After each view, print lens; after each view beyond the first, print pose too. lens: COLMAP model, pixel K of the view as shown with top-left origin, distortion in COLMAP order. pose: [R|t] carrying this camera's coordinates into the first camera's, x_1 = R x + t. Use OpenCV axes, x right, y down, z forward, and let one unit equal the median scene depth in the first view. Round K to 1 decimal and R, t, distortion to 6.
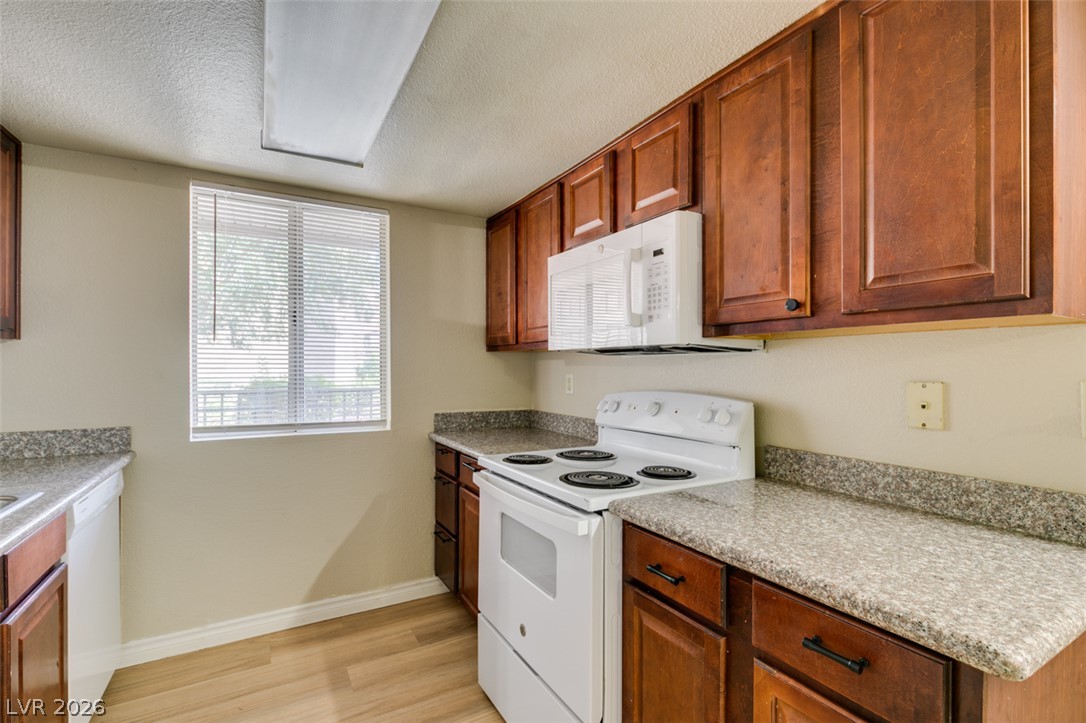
lens RADIAL K [[488.2, 0, 541.8], [0, 488.2, 369.4], [0, 0, 1]] dist [0.005739, -0.002442]
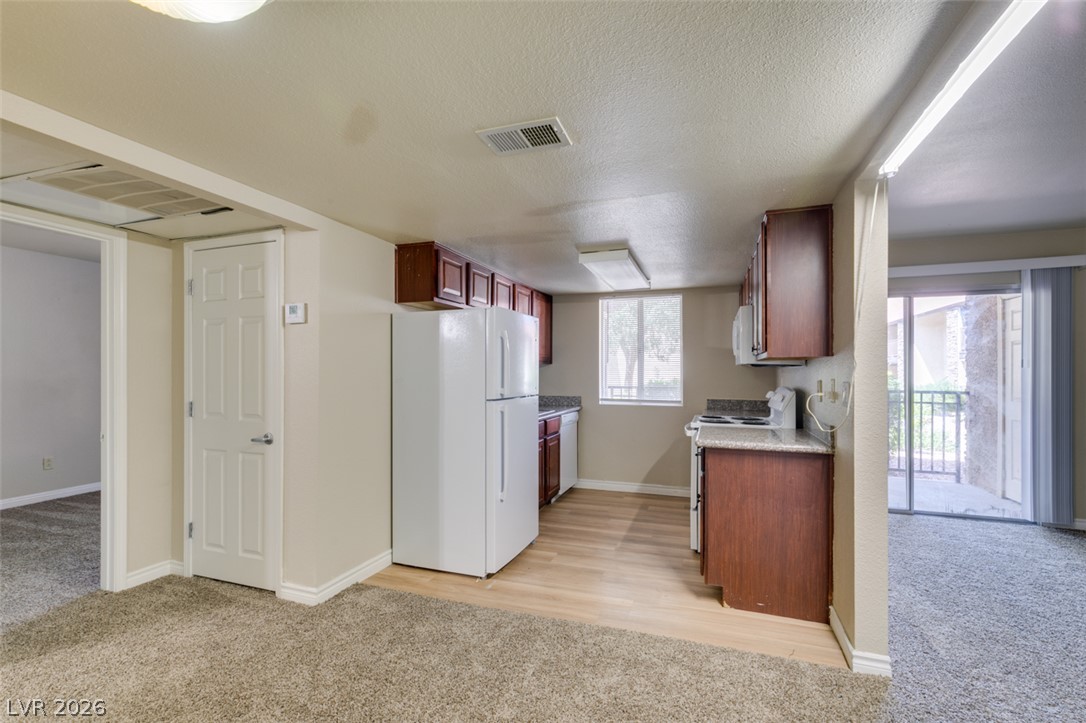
lens RADIAL K [[488.2, 0, 540.1], [0, 488.2, 371.5], [0, 0, 1]] dist [0.005739, -0.002442]
pose [[0.651141, -0.003910, -0.758947, 1.287666], [-0.001080, 0.999981, -0.006078, -0.000697], [0.758956, 0.004777, 0.651124, -1.116424]]
